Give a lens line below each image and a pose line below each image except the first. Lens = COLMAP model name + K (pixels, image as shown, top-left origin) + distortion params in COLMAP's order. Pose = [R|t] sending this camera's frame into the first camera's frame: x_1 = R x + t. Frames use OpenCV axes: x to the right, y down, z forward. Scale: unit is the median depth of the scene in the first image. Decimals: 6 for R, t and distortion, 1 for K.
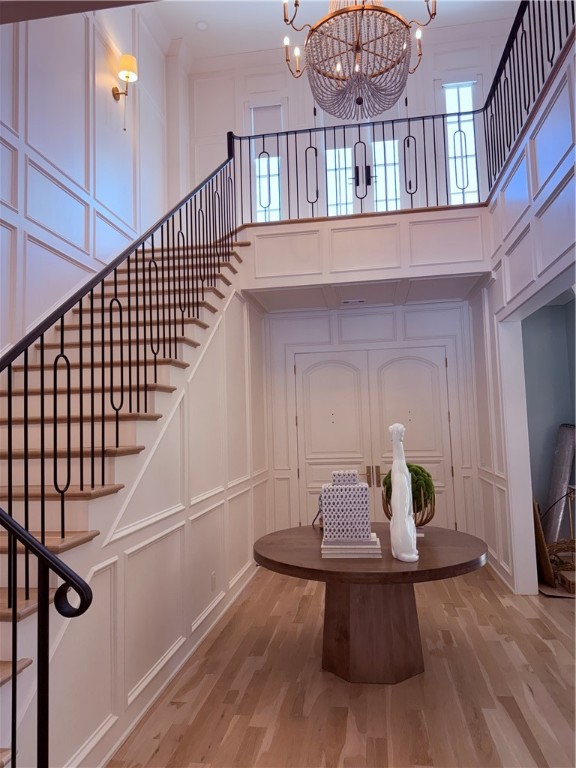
lens RADIAL K [[542.7, 0, 288.3], [0, 542.7, 384.2], [0, 0, 1]] dist [0.007775, 0.001687]
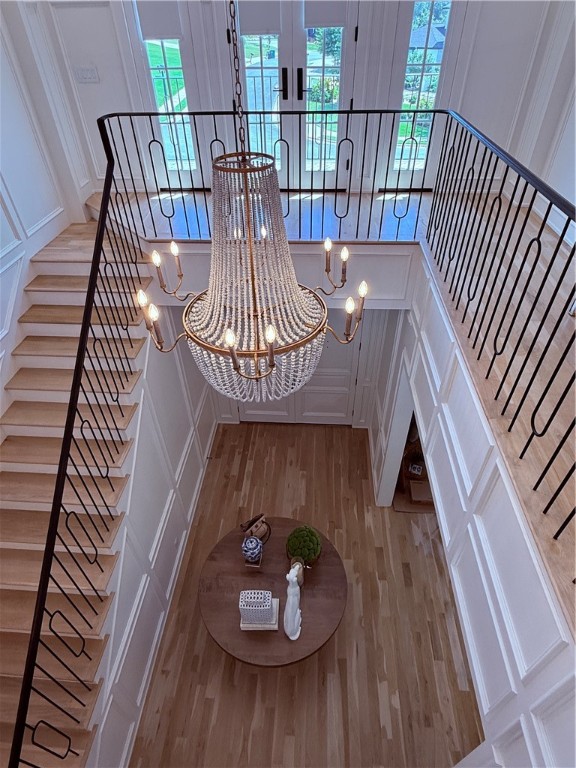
lens RADIAL K [[437.7, 0, 287.1], [0, 437.7, 384.4], [0, 0, 1]] dist [0.003226, -0.002612]
pose [[0.996307, -0.048018, 0.071182, 0.138595], [-0.016293, 0.708220, 0.705804, -1.092645], [-0.084304, -0.704357, 0.704822, 0.581162]]
